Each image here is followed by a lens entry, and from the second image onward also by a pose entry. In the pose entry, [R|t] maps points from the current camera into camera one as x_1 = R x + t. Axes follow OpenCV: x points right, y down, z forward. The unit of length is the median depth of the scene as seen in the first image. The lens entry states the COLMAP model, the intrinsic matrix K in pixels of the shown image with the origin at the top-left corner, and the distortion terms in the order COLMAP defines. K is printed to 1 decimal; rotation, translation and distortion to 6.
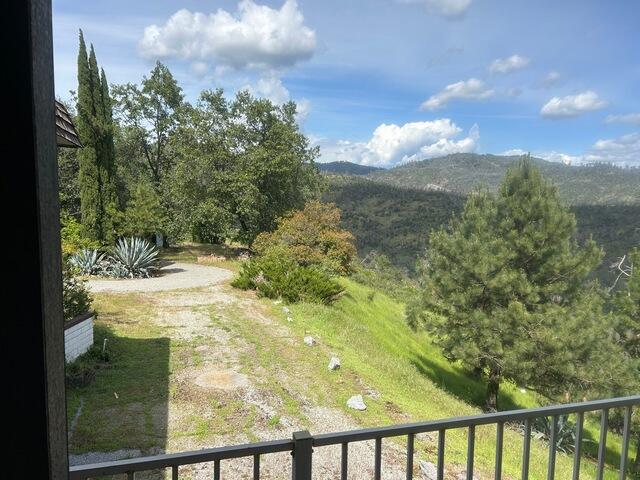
lens RADIAL K [[479.5, 0, 320.0], [0, 479.5, 240.0], [0, 0, 1]] dist [0.110815, -0.000354]
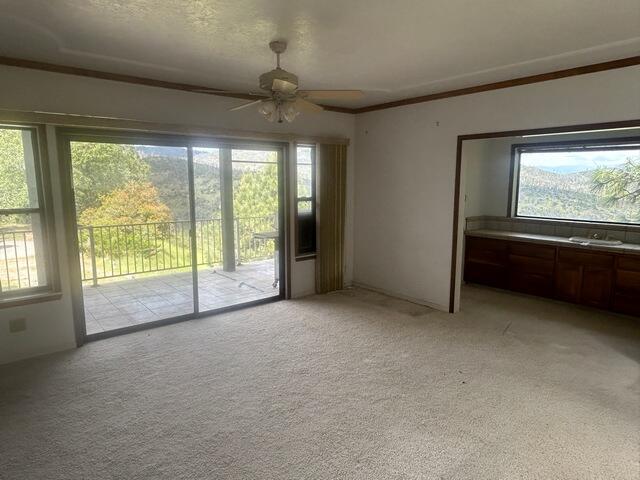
lens RADIAL K [[410.3, 0, 320.0], [0, 410.3, 240.0], [0, 0, 1]] dist [-0.018934, -0.001373]
pose [[0.922411, -0.075084, 0.378841, 0.023886], [0.050395, 0.995933, 0.074685, 0.016706], [-0.382907, -0.049799, 0.922443, -0.179239]]
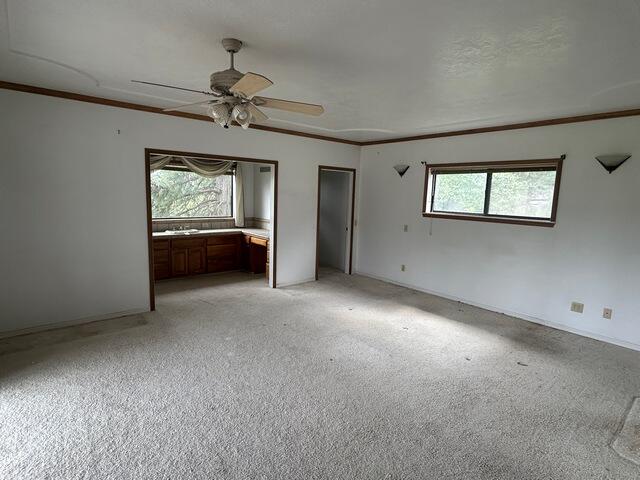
lens RADIAL K [[341.0, 0, 320.0], [0, 341.0, 240.0], [0, 0, 1]] dist [0.000823, -0.000002]
pose [[-0.406786, -0.156033, 0.900099, -0.295842], [0.039701, 0.981355, 0.188061, -0.055847], [-0.912660, 0.112236, -0.393007, 0.556168]]
